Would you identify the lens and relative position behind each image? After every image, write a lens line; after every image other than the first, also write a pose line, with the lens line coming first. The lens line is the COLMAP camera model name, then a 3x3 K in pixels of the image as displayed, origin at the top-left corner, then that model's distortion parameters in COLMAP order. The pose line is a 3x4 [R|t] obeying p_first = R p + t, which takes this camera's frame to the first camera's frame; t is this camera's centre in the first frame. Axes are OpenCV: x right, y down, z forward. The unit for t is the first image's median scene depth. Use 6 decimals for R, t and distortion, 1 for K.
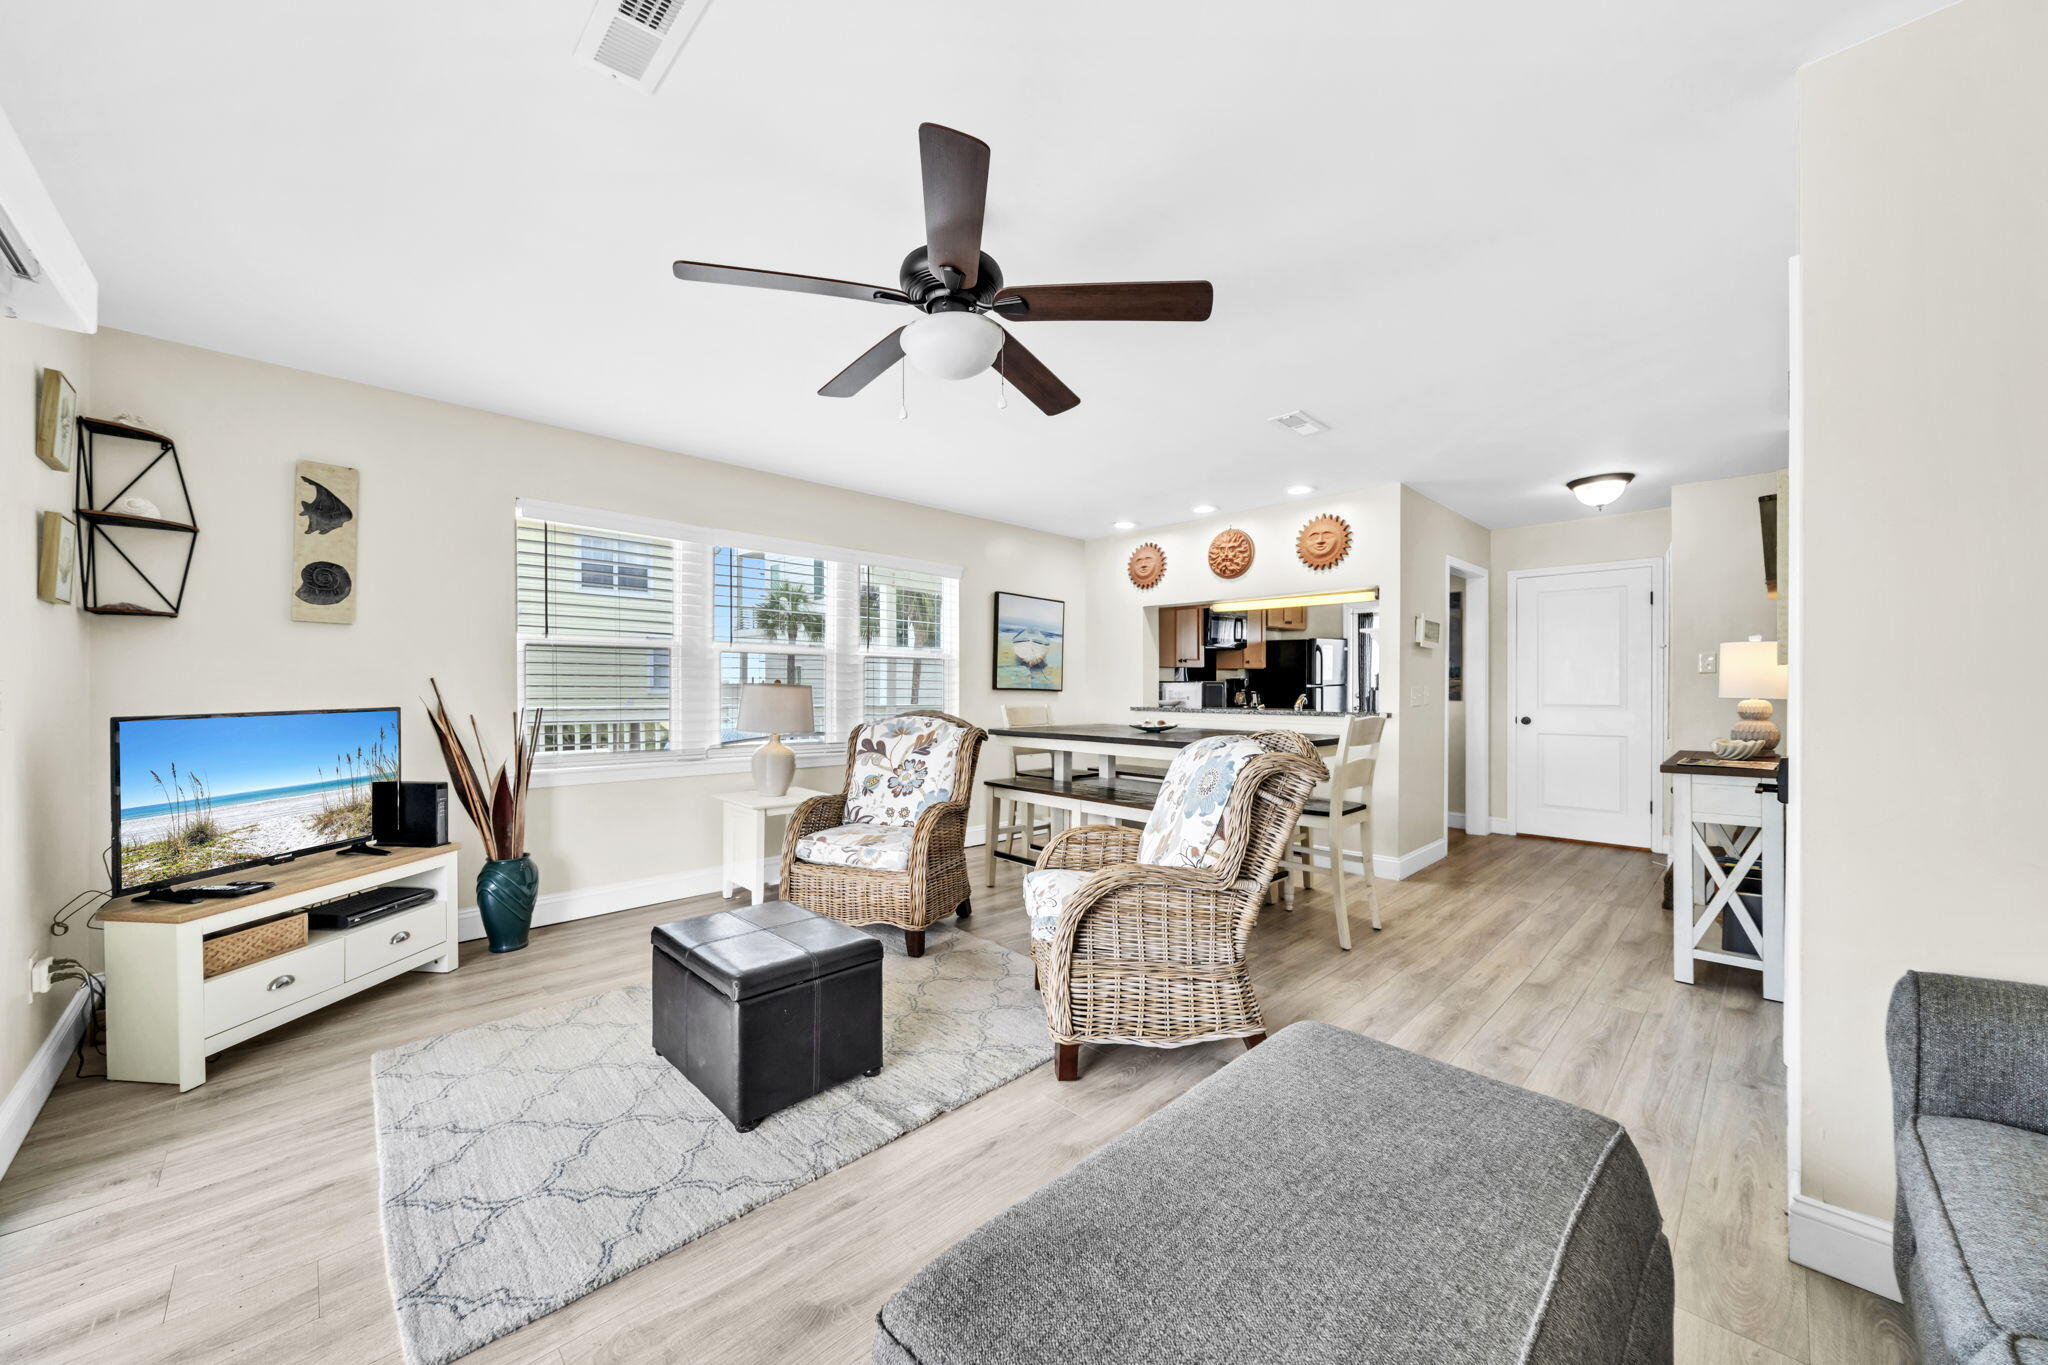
lens RADIAL K [[748.0, 0, 1017.6], [0, 748.0, 686.1], [0, 0, 1]] dist [-0.001960, -0.000171]
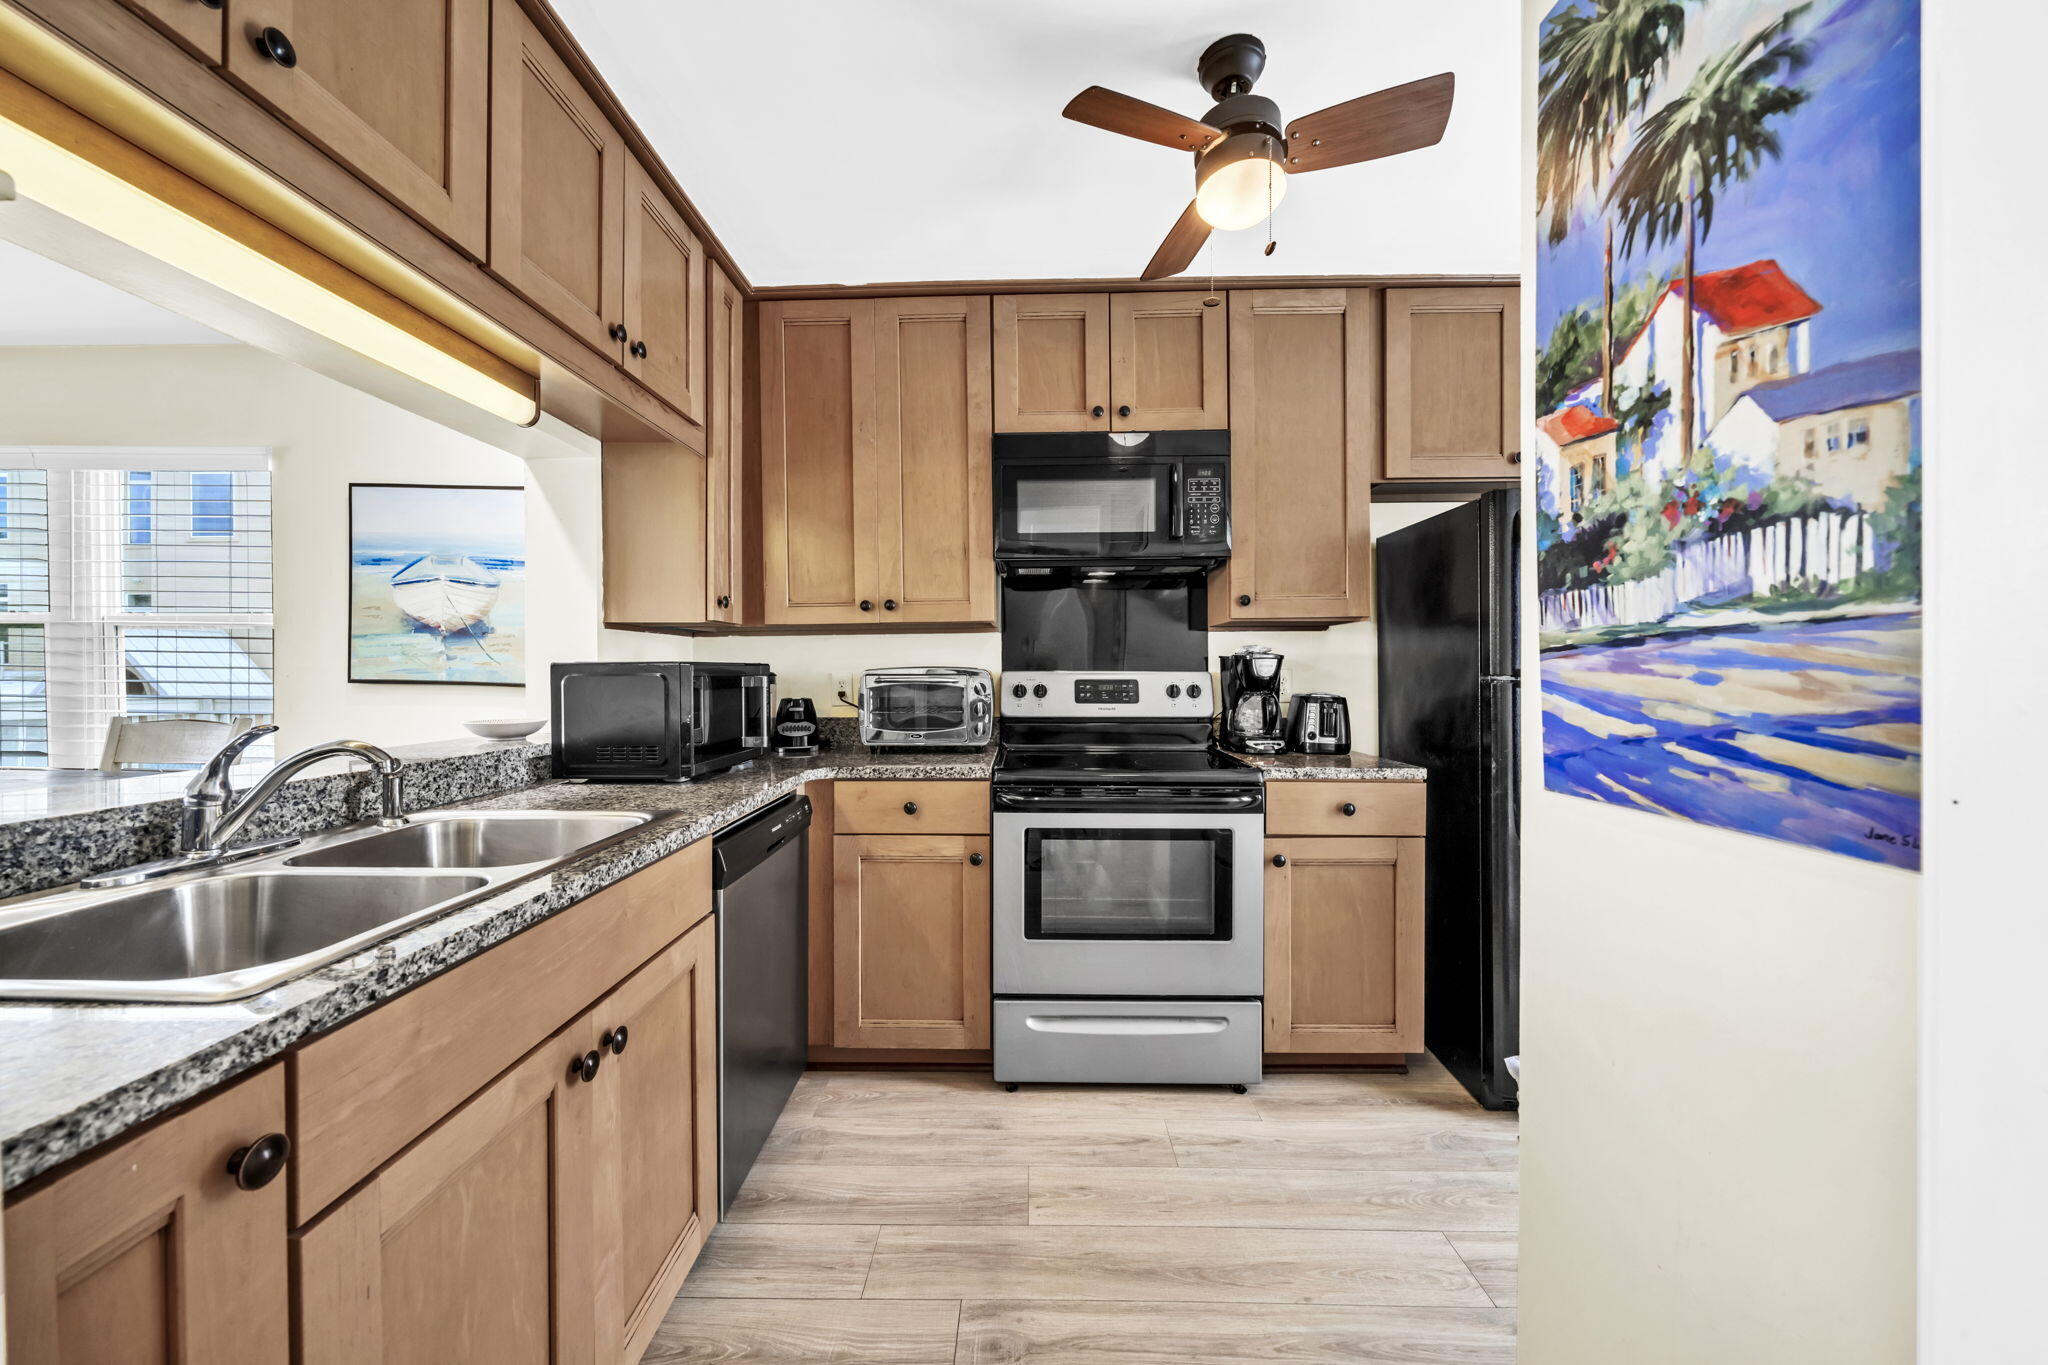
lens RADIAL K [[742.0, 0, 1014.1], [0, 742.0, 675.0], [0, 0, 1]] dist [-0.000368, 0.000023]
pose [[0.701341, 0.003625, -0.712816, 0.978349], [-0.000797, 0.999990, 0.004301, -0.004305], [0.712825, -0.002449, 0.701338, 1.502333]]
